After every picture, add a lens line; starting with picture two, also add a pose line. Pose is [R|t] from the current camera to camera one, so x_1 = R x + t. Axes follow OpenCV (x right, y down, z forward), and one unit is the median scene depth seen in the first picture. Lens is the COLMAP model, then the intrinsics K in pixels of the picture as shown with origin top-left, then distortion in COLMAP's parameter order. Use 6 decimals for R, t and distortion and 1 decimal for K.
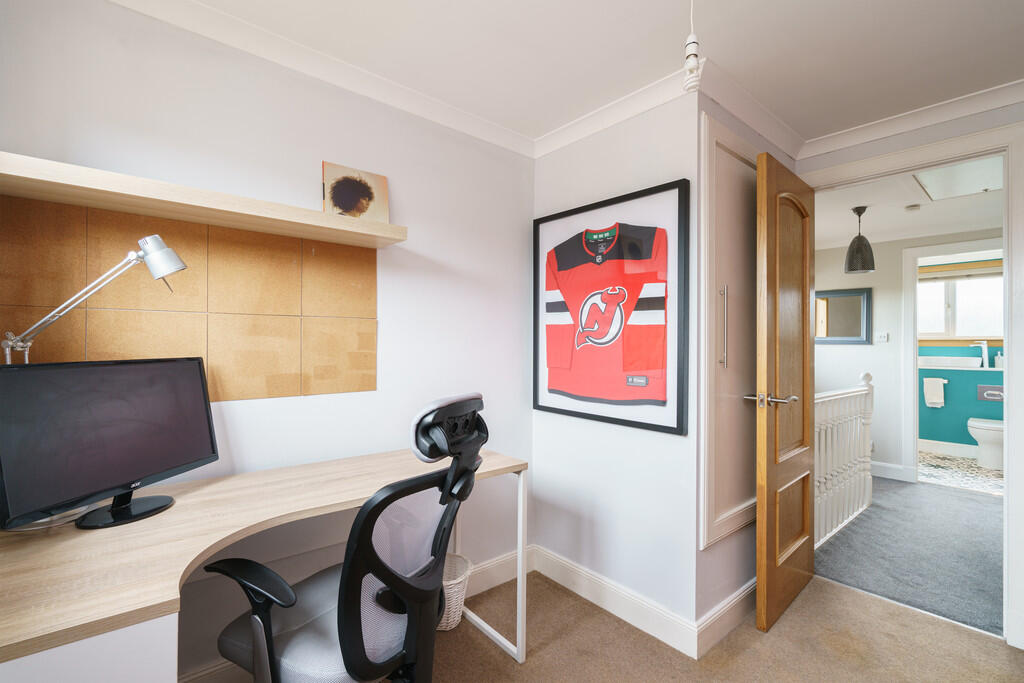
lens RADIAL K [[458.3, 0, 505.0], [0, 458.3, 340.0], [0, 0, 1]] dist [-0.003043, 0.000770]
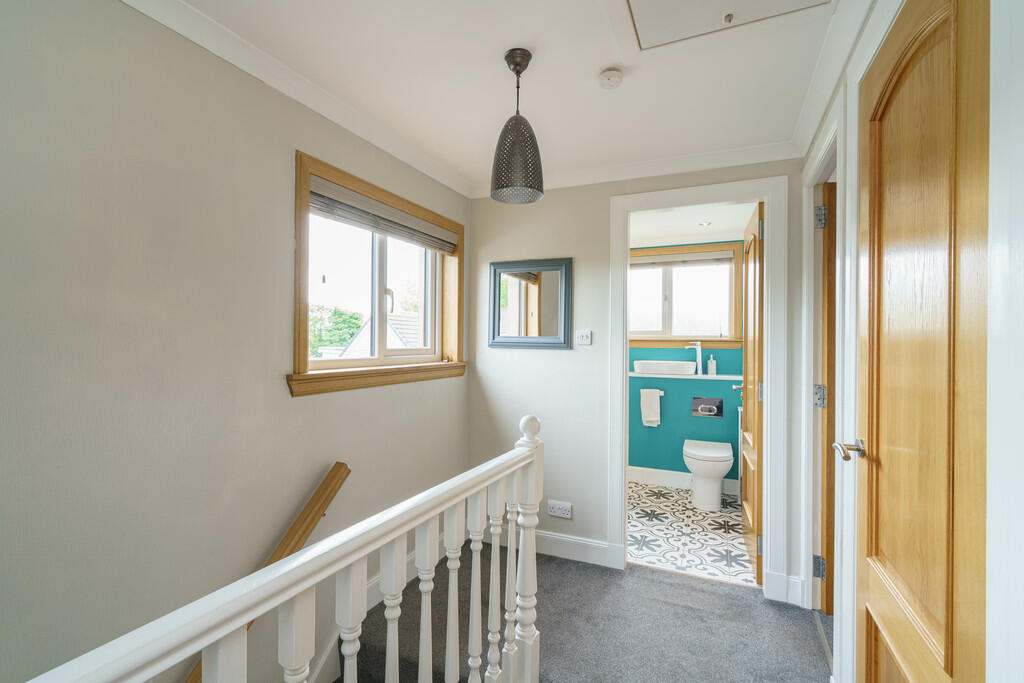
lens RADIAL K [[458.3, 0, 505.0], [0, 458.3, 340.0], [0, 0, 1]] dist [-0.003043, 0.000770]
pose [[0.907364, 0.001335, 0.420344, 0.394829], [-0.005802, 0.999939, 0.009350, -0.006796], [-0.420306, -0.010923, 0.907317, 0.407189]]
